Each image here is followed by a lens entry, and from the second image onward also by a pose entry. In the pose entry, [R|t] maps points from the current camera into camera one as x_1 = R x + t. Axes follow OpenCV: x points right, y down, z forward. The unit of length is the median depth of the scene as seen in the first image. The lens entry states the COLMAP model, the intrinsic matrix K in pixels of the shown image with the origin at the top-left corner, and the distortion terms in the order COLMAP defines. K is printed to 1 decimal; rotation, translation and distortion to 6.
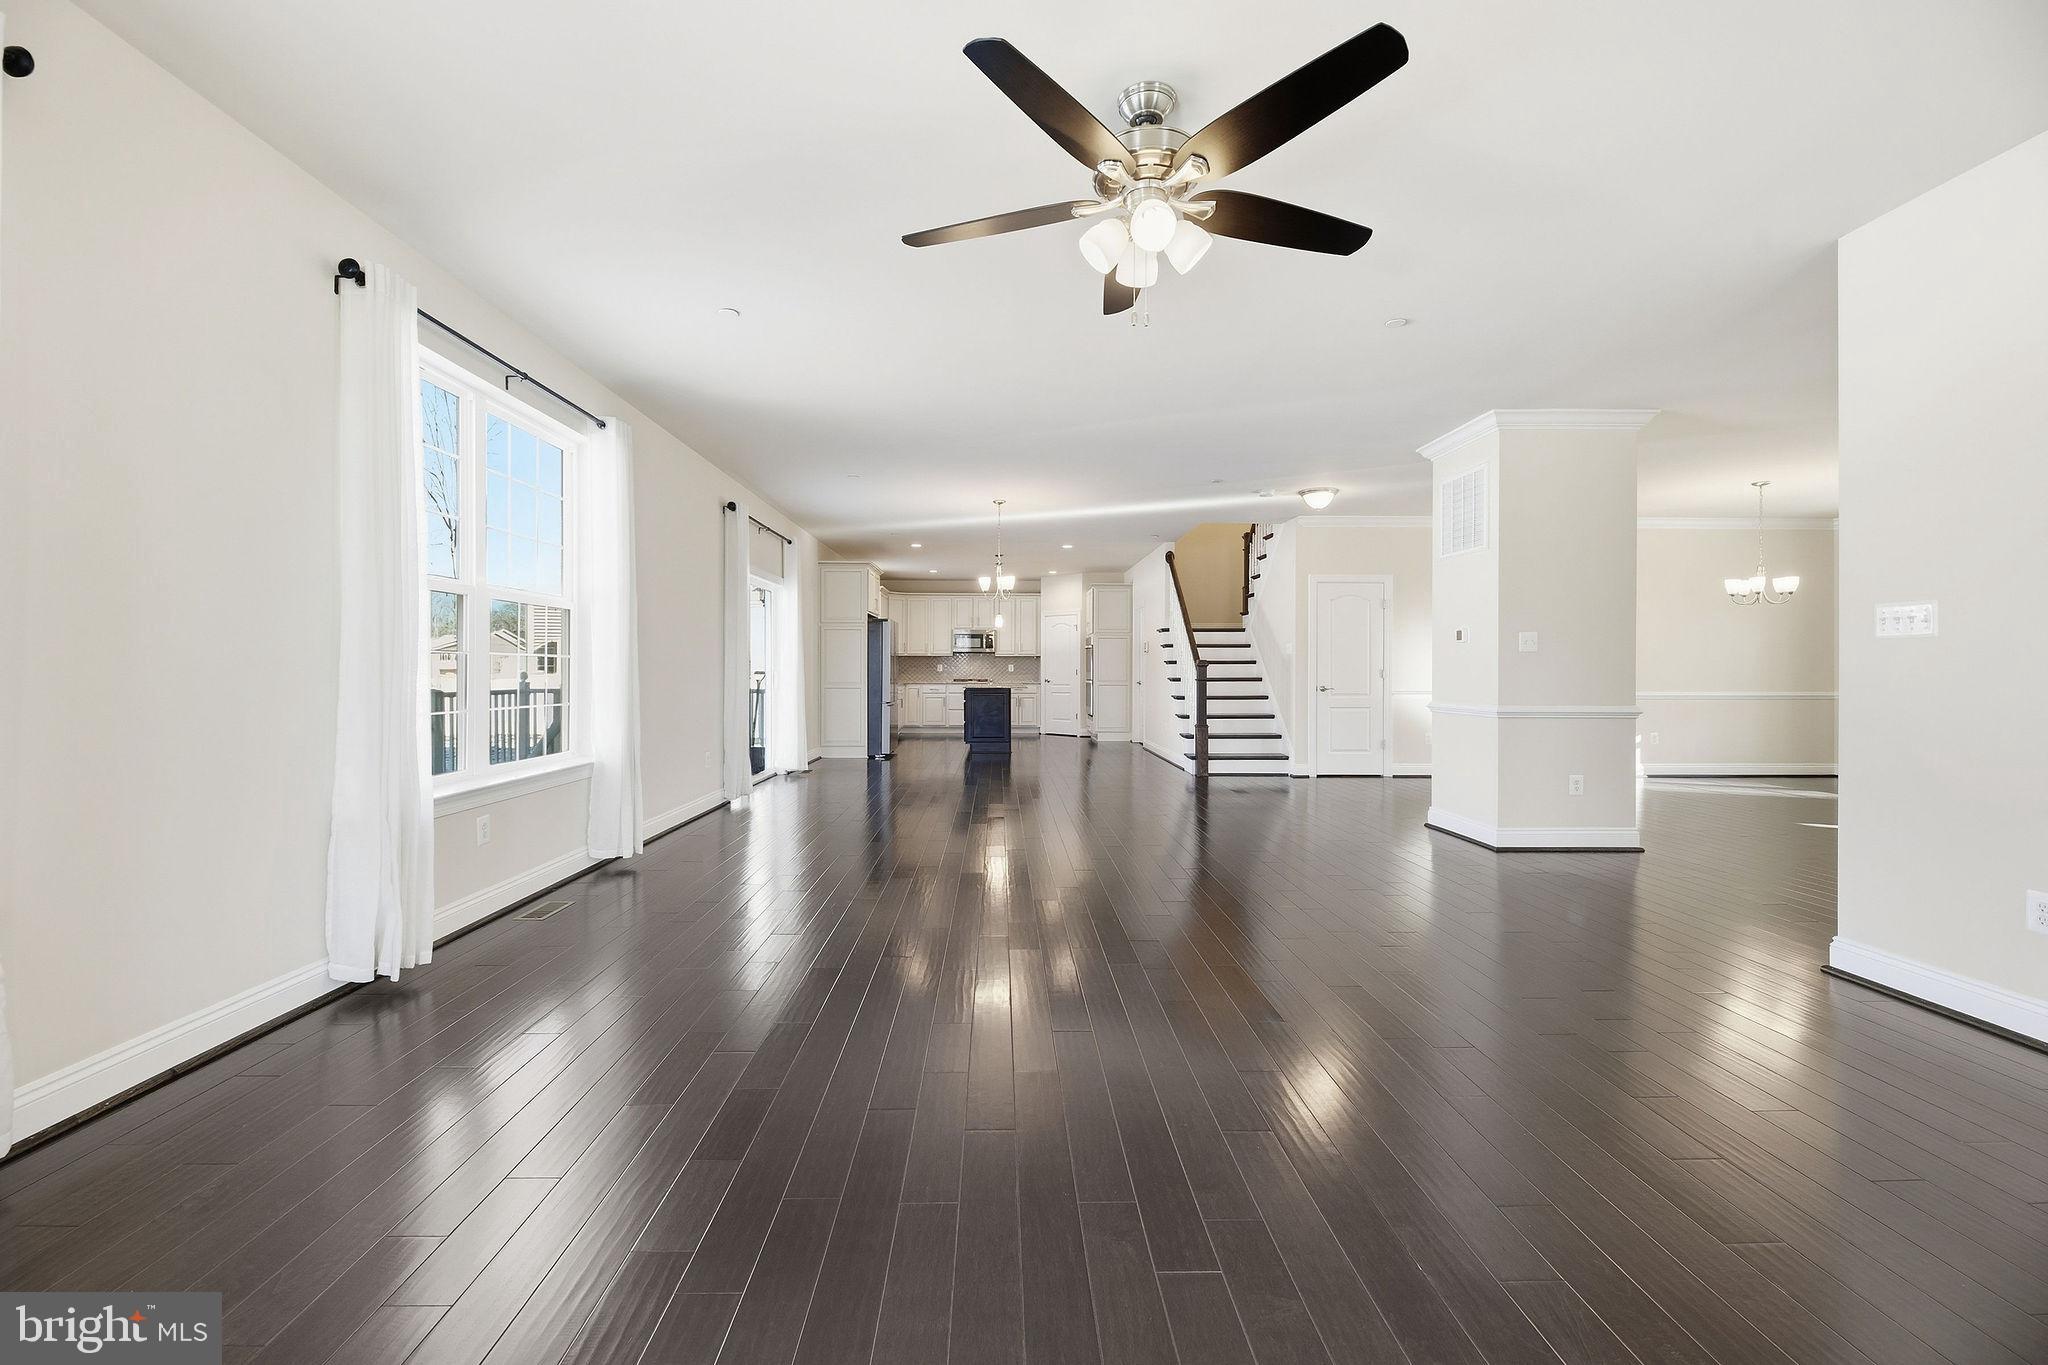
lens RADIAL K [[834.4, 0, 1014.1], [0, 834.4, 671.0], [0, 0, 1]] dist [-0.003598, -0.000807]
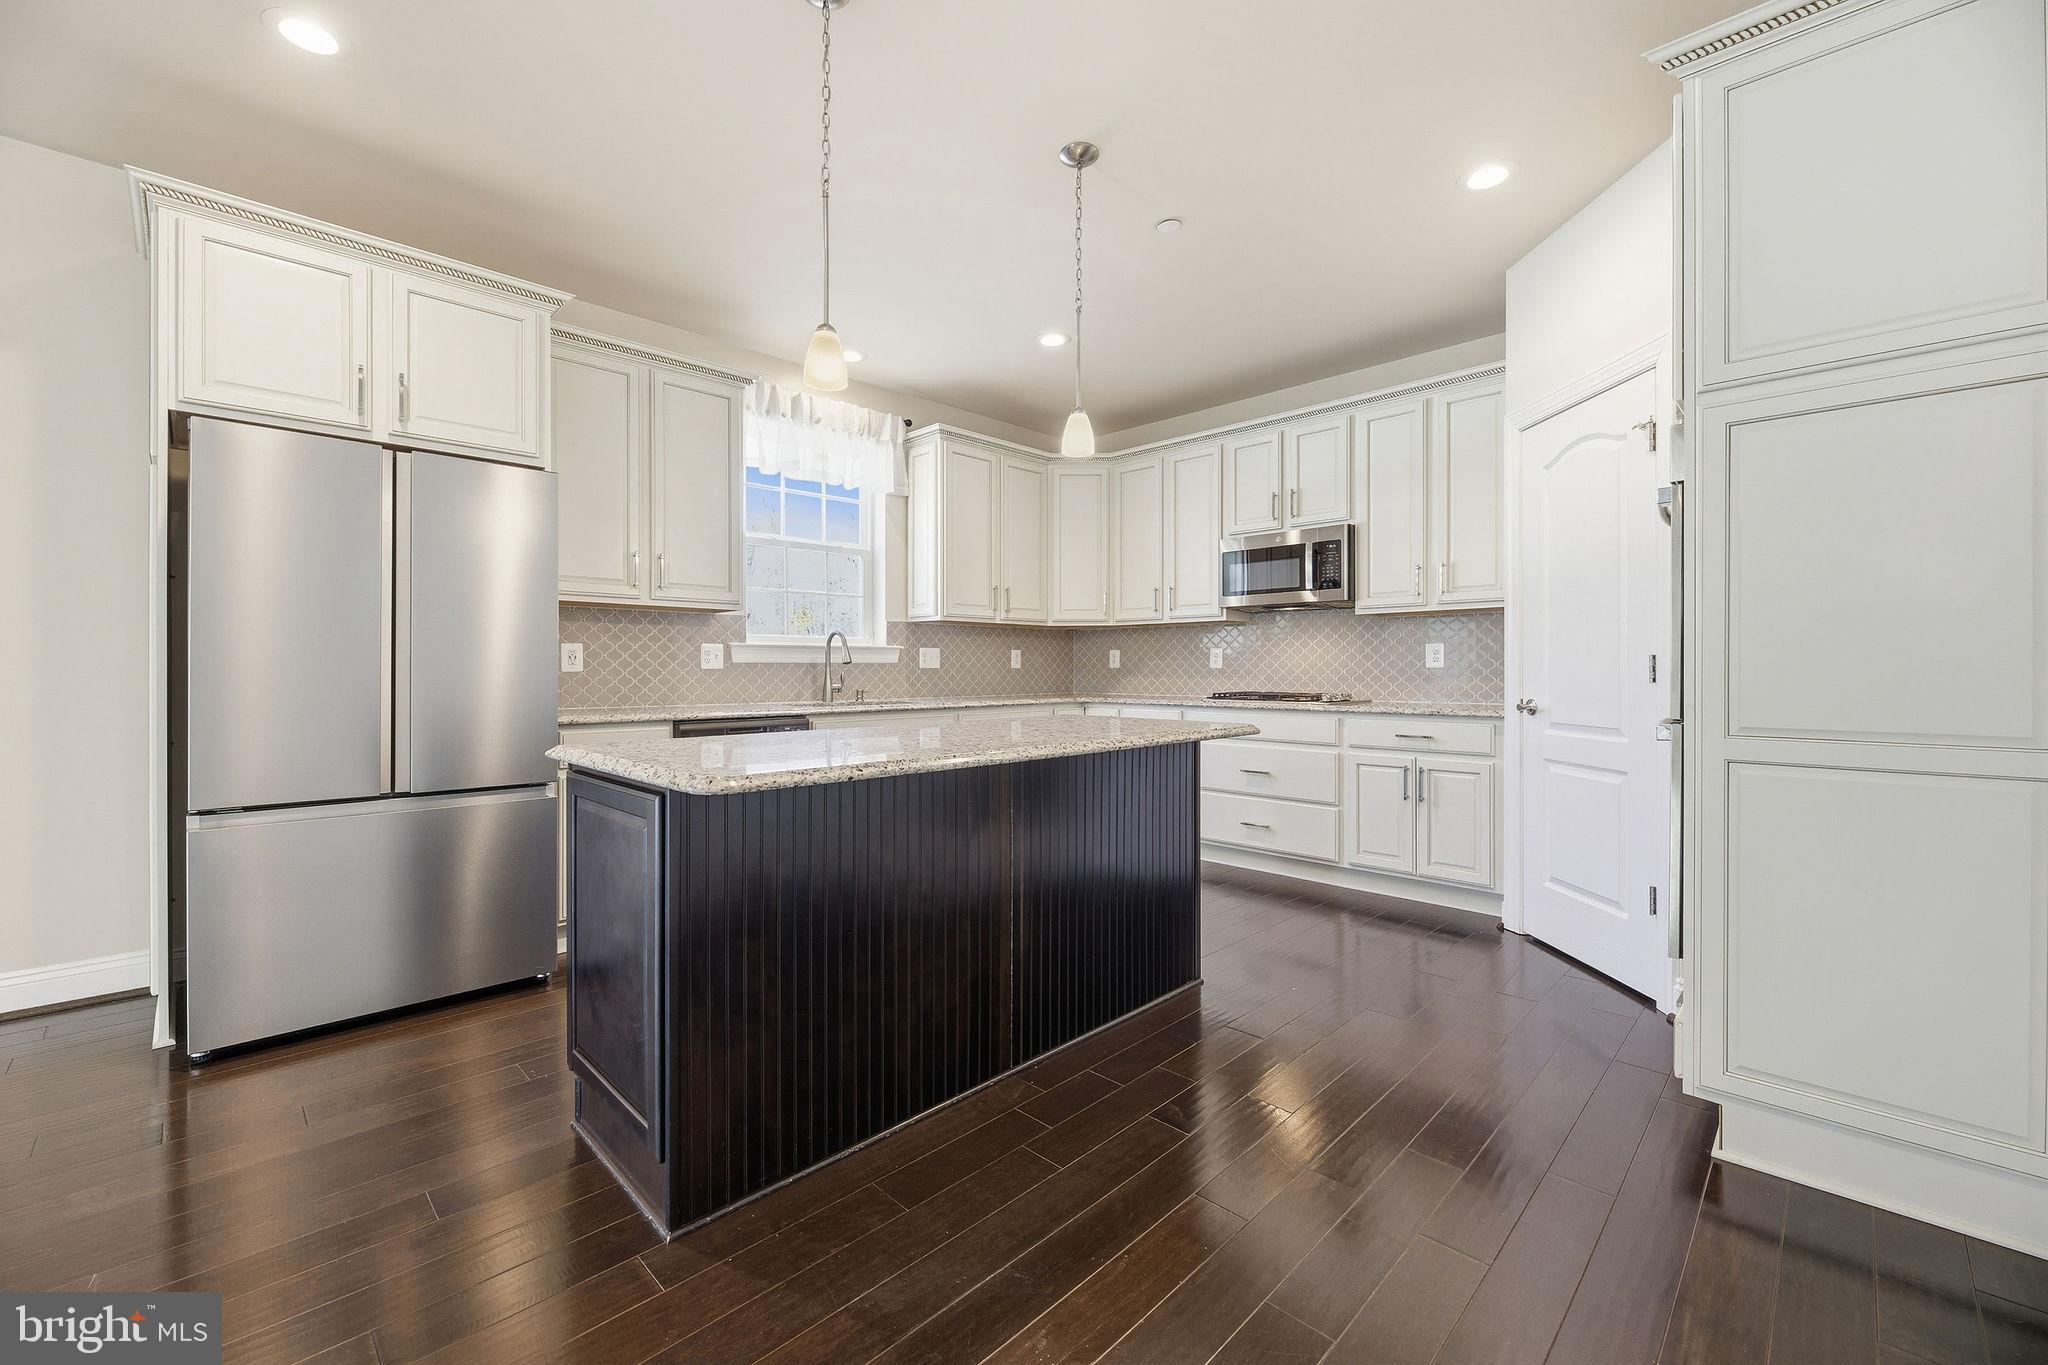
lens RADIAL K [[834.4, 0, 1014.1], [0, 834.4, 671.0], [0, 0, 1]] dist [-0.003598, -0.000807]
pose [[0.690670, 0.000801, -0.723169, 0.161855], [-0.001506, 0.999999, -0.000331, 0.002827], [0.723168, 0.001318, 0.690671, 1.114021]]
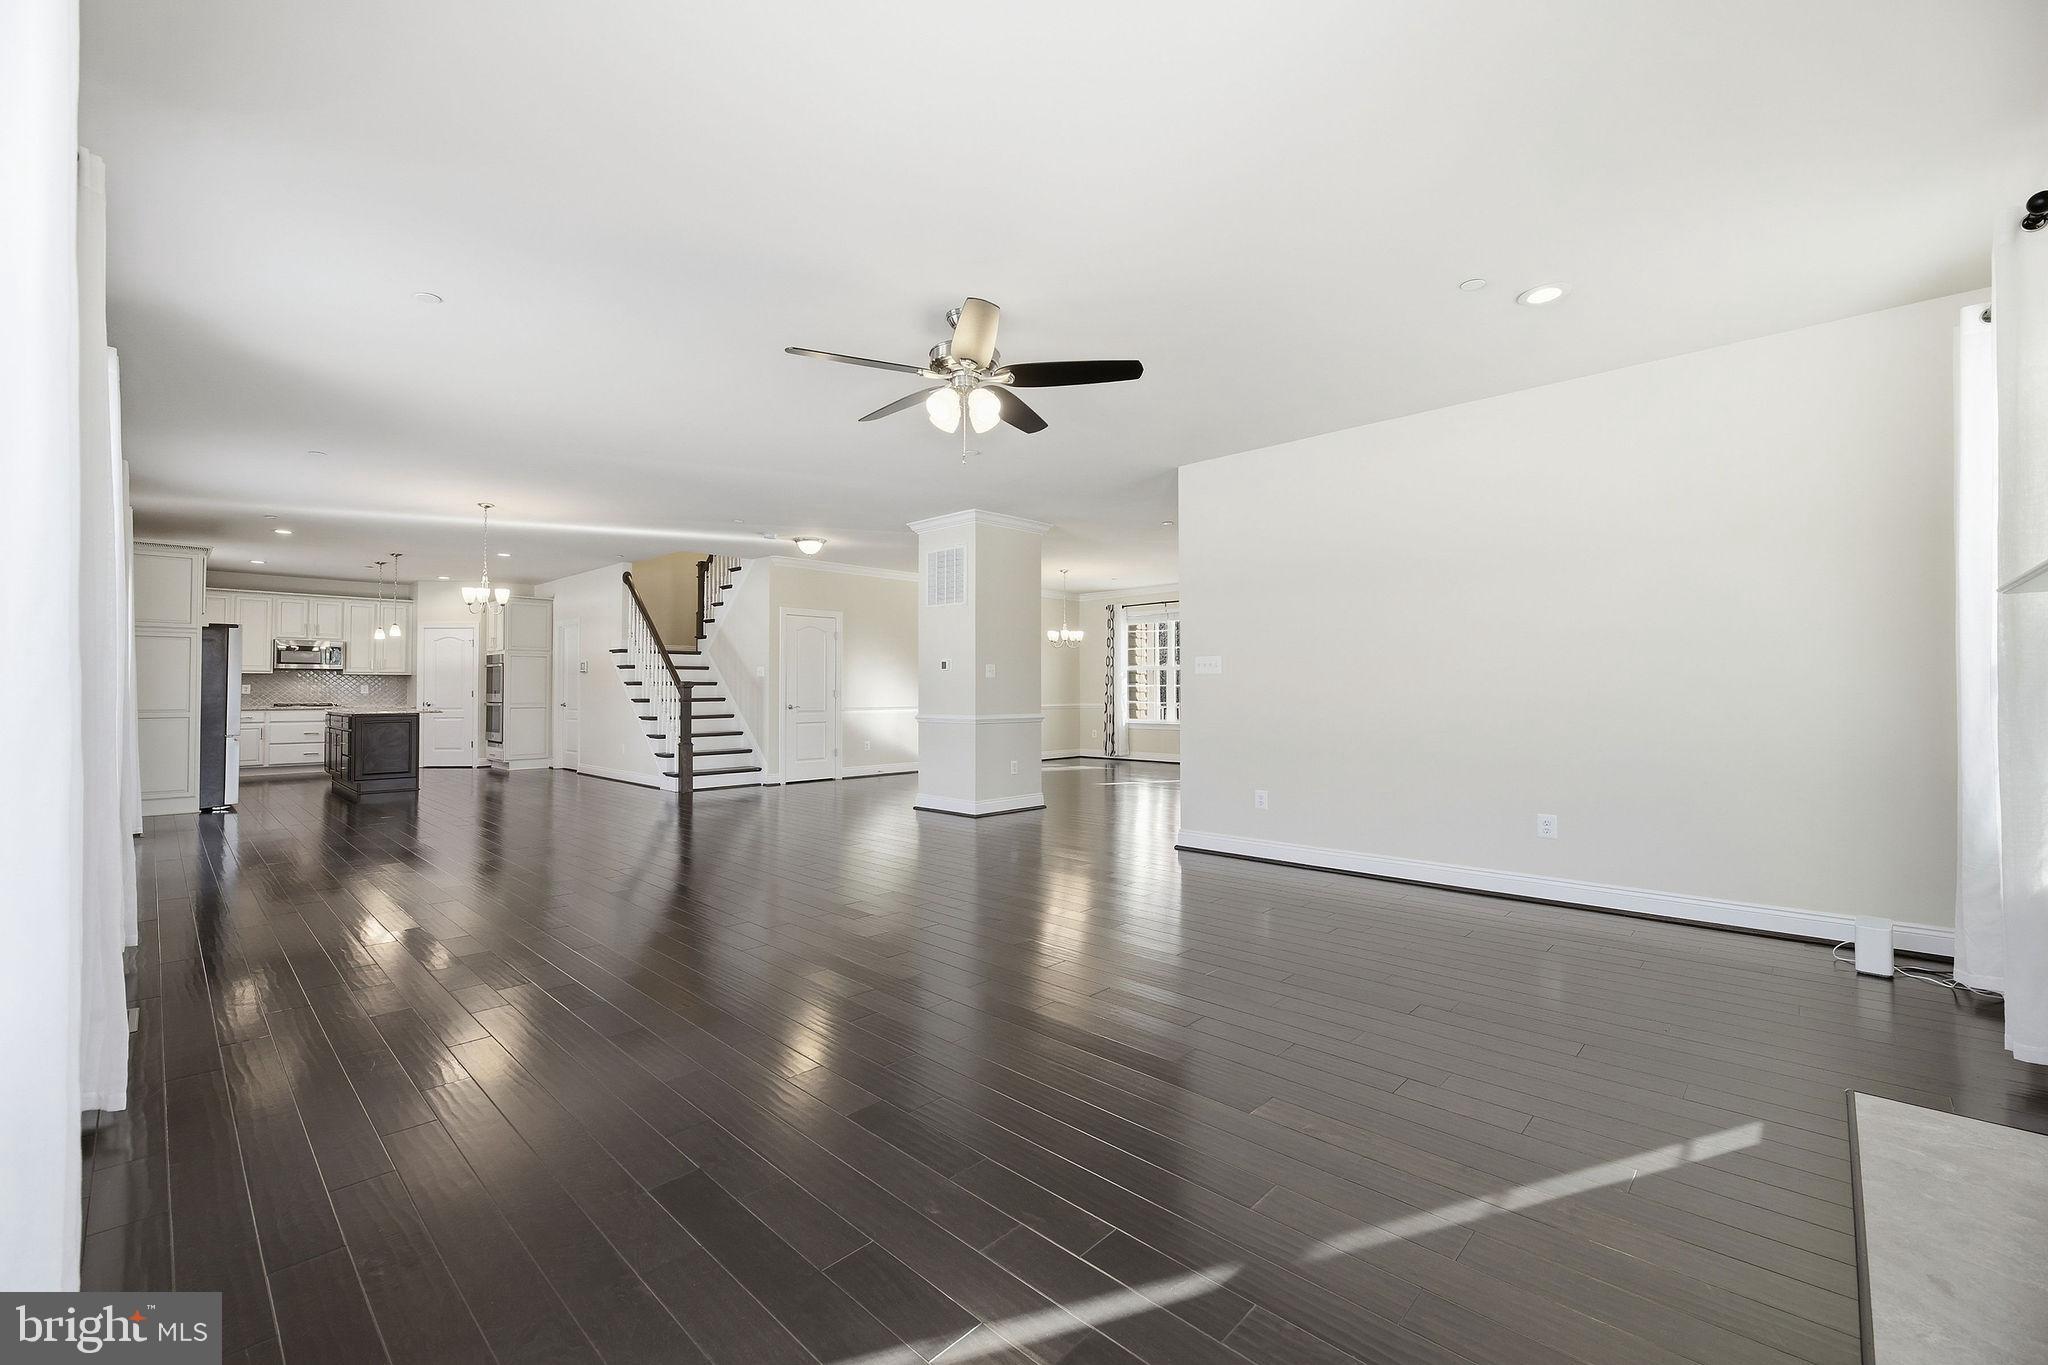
lens RADIAL K [[821.0, 0, 1020.2], [0, 821.0, 677.8], [0, 0, 1]] dist [-0.000893, -0.000009]
pose [[0.711327, 0.008180, 0.702813, -0.178492], [0.003403, 0.999880, -0.015082, -0.000785], [-0.702853, 0.013119, 0.711215, -0.026908]]
